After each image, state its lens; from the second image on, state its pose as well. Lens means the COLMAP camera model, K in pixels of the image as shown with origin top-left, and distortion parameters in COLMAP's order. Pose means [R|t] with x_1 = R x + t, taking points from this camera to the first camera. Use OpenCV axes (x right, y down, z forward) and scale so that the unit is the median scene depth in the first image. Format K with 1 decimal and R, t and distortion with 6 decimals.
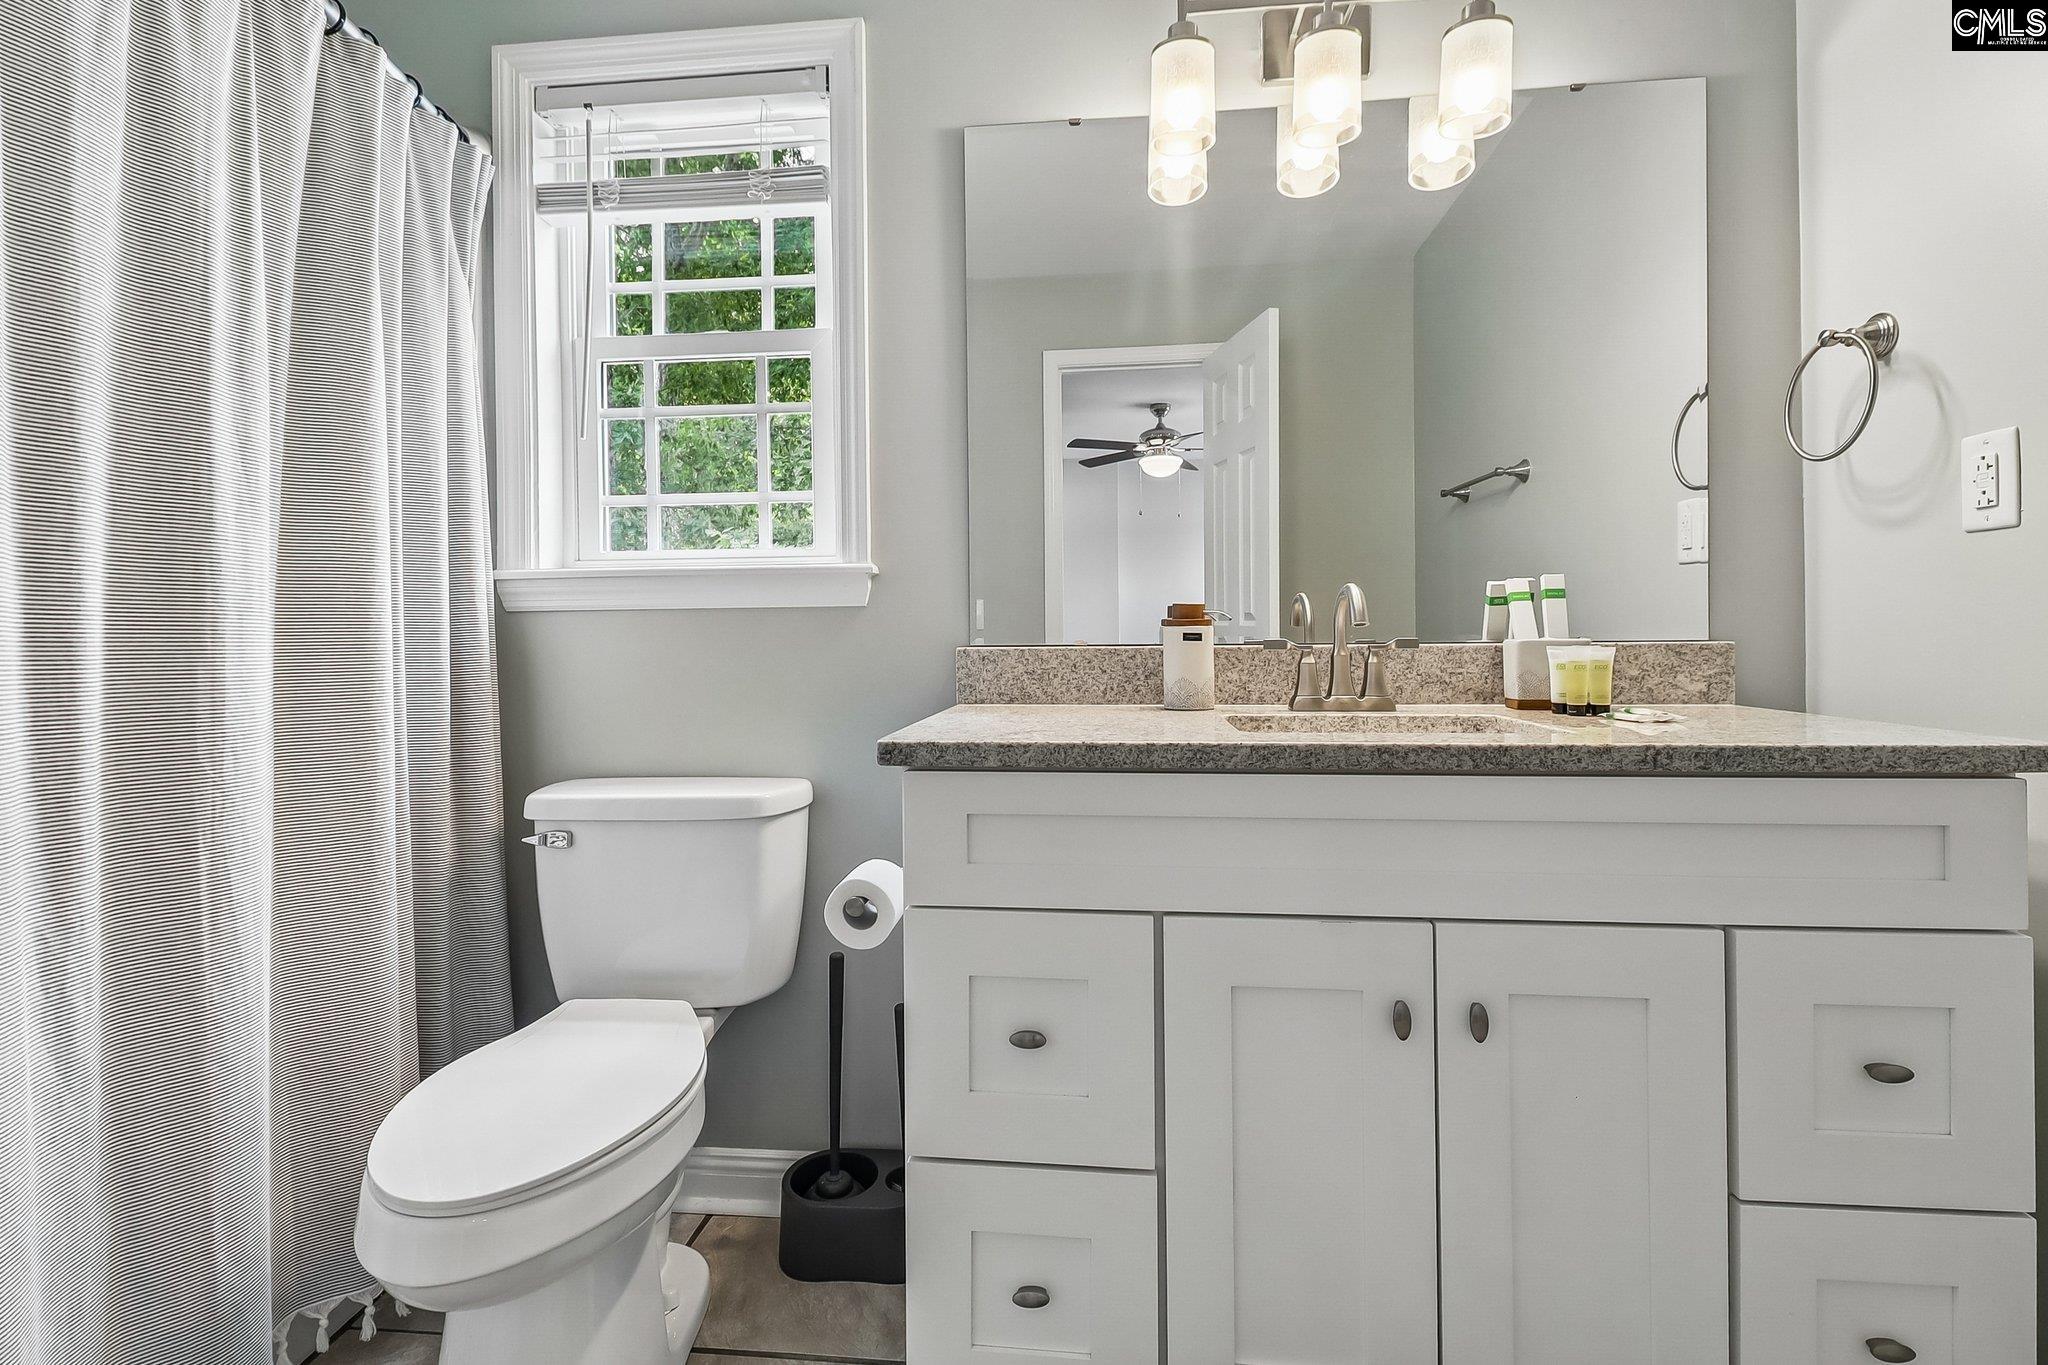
lens RADIAL K [[945.2, 0, 1023.3], [0, 945.2, 649.8], [0, 0, 1]] dist [0.003185, -0.012401]
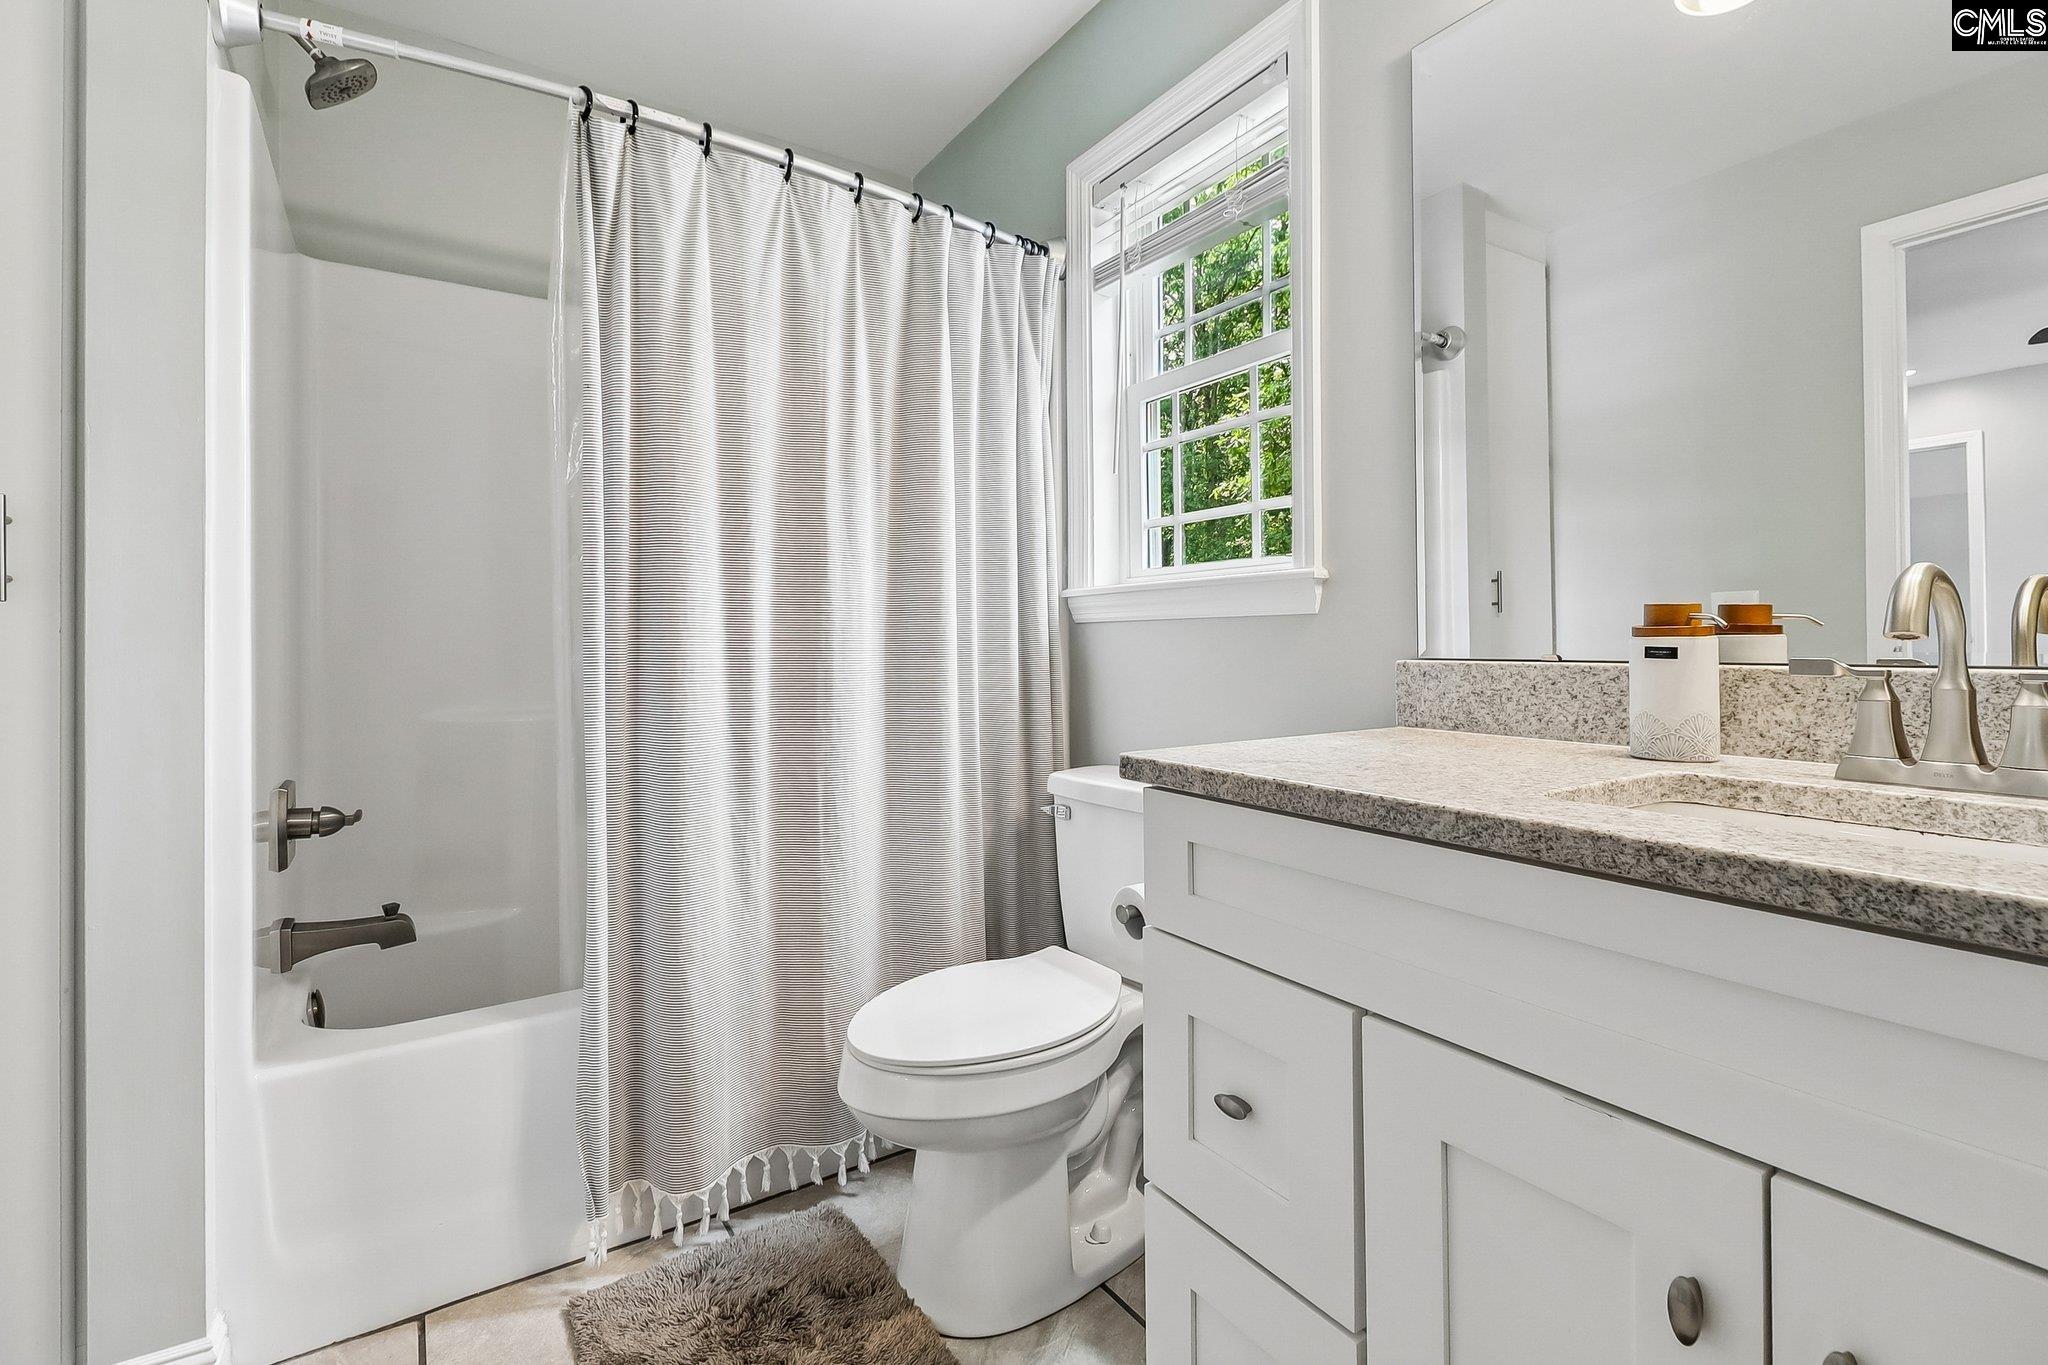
lens RADIAL K [[945.2, 0, 1023.3], [0, 945.2, 649.8], [0, 0, 1]] dist [0.003185, -0.012401]
pose [[0.609017, 0.012282, -0.793062, 0.408785], [-0.010115, 0.999919, 0.007718, -0.015214], [0.793092, 0.003321, 0.609092, 0.208601]]
